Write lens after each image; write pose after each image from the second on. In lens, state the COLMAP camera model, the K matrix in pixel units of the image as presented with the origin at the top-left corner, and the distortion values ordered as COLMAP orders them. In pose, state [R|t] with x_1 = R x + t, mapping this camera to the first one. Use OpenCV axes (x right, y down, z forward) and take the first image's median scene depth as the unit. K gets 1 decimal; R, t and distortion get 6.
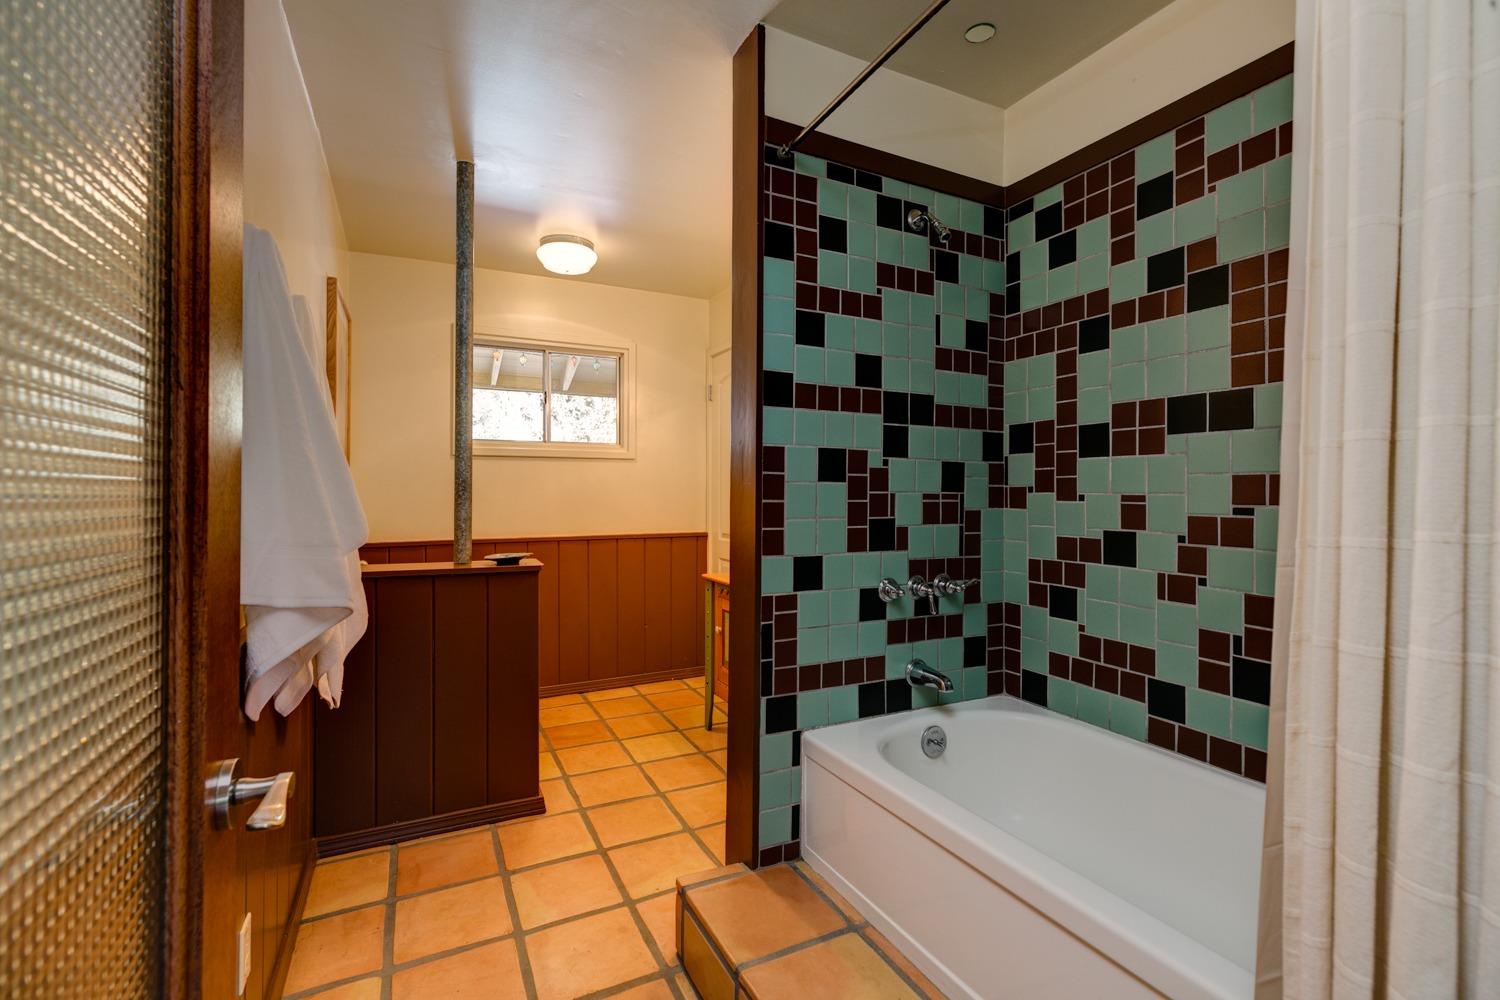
lens RADIAL K [[668.6, 0, 748.1], [0, 668.6, 484.8], [0, 0, 1]] dist [0.002869, 0.000370]
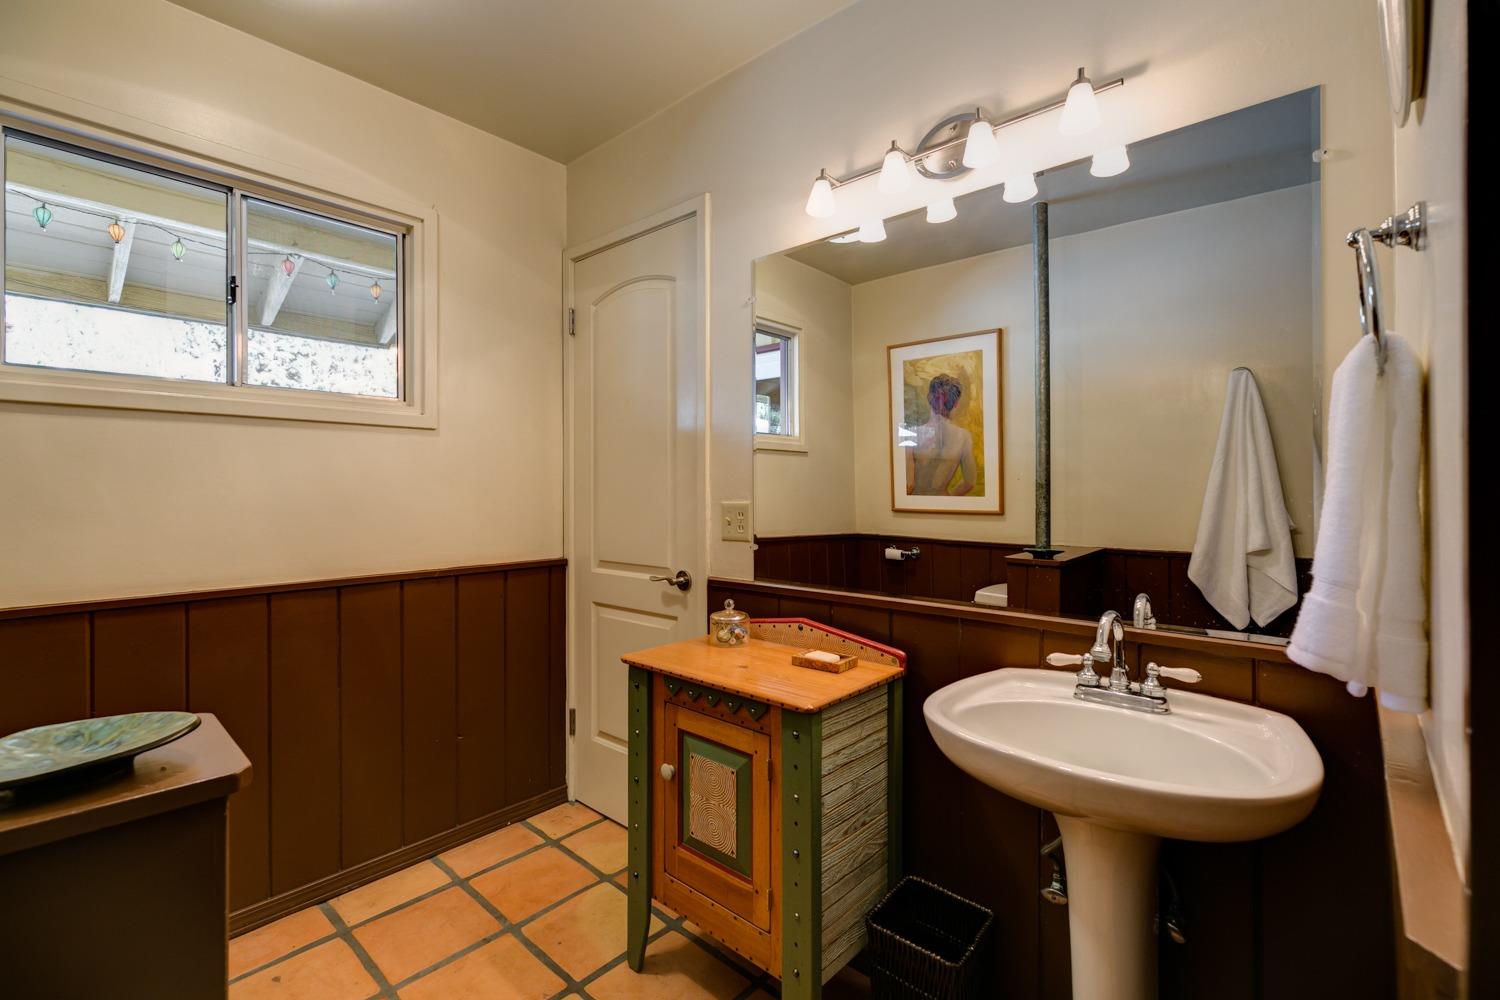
lens RADIAL K [[668.6, 0, 748.1], [0, 668.6, 484.8], [0, 0, 1]] dist [0.002869, 0.000370]
pose [[0.931374, -0.001289, 0.364061, -0.133187], [-0.000570, 0.999987, 0.004998, 0.003347], [-0.364063, -0.004863, 0.931362, 0.415871]]
